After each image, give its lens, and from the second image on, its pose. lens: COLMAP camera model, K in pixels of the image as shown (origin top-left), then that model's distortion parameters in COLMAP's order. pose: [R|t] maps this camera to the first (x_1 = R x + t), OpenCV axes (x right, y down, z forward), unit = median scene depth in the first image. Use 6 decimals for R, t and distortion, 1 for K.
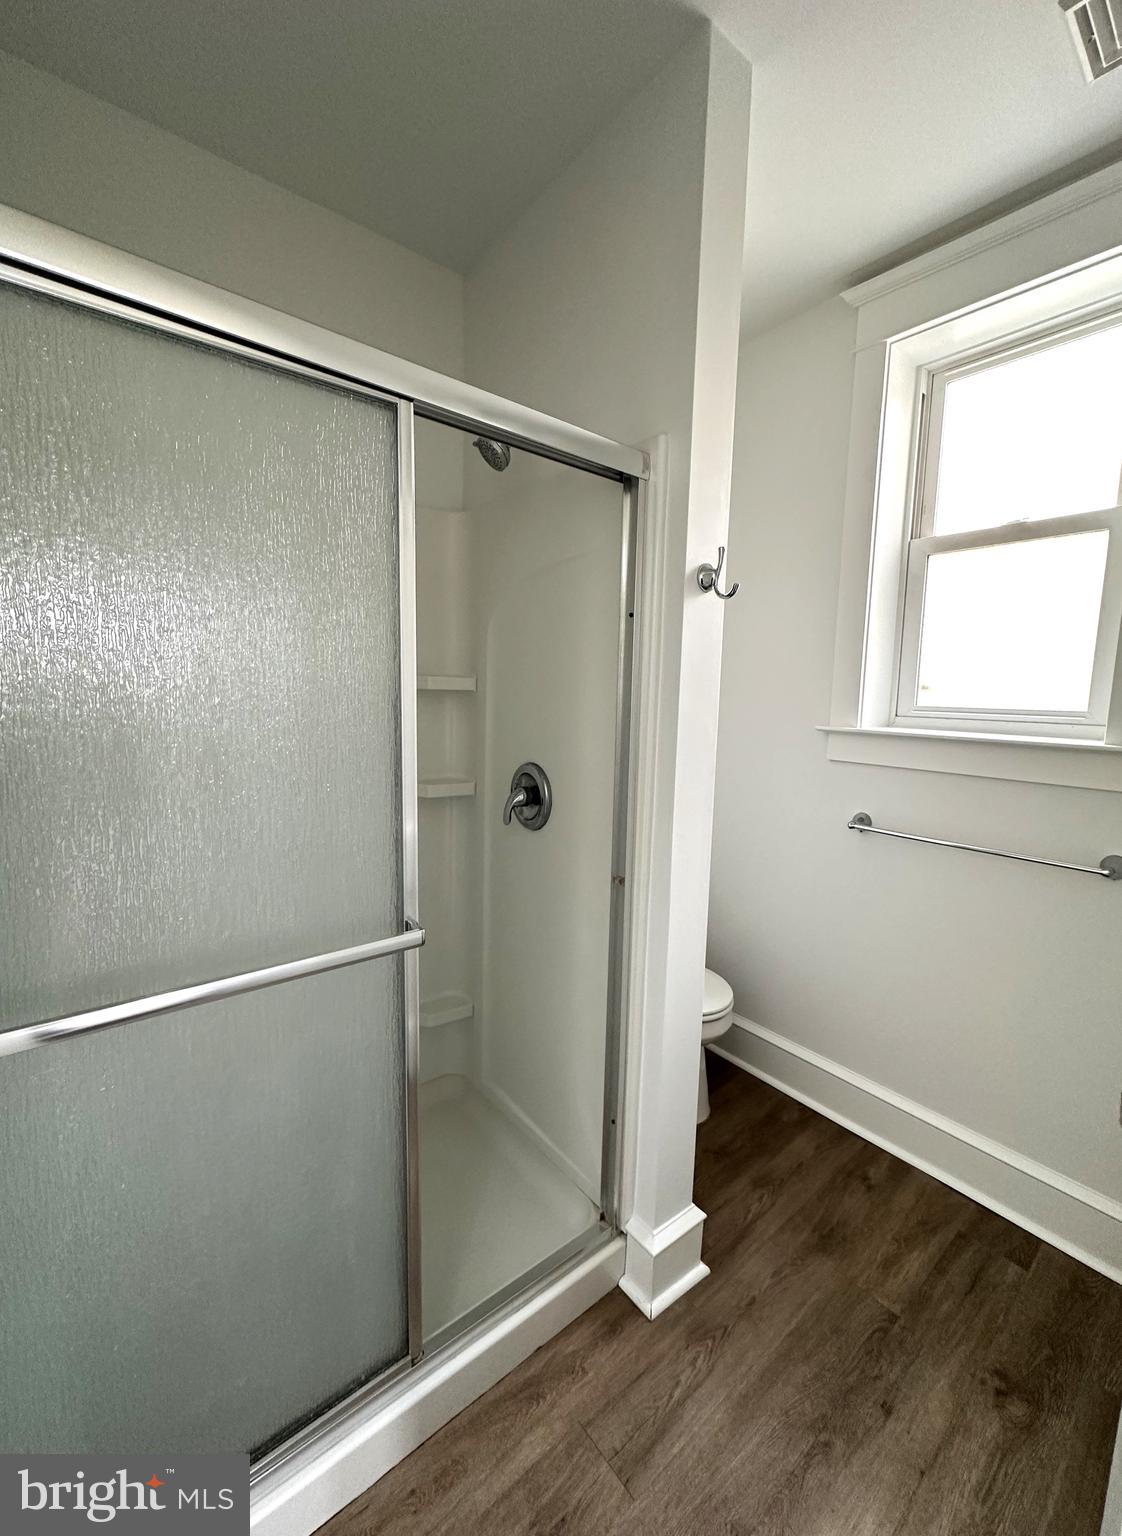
lens RADIAL K [[623.0, 0, 561.0], [0, 623.0, 768.0], [0, 0, 1]] dist [0.000256, 0.000025]
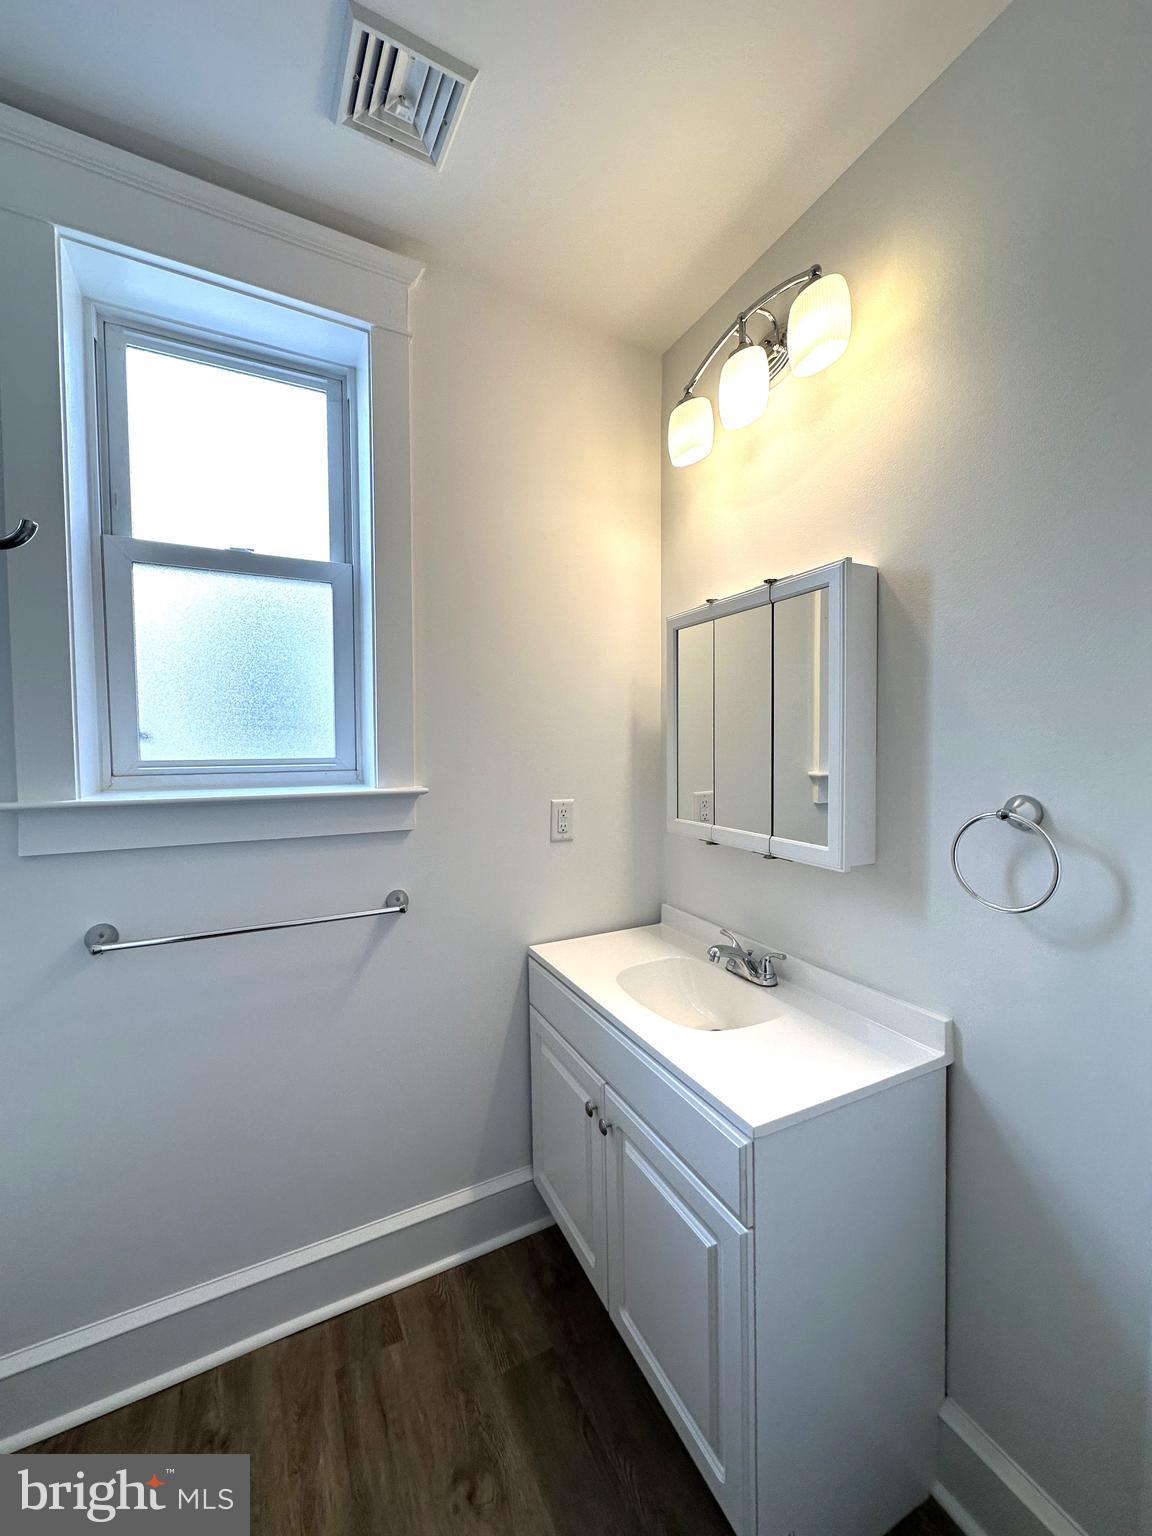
lens RADIAL K [[611.0, 0, 576.0], [0, 611.0, 768.0], [0, 0, 1]] dist [-0.000908, 0.000230]
pose [[0.189338, -0.070271, 0.979394, -0.053337], [0.141256, 0.989010, 0.043653, -0.058449], [-0.971699, 0.130080, 0.197183, 0.407633]]
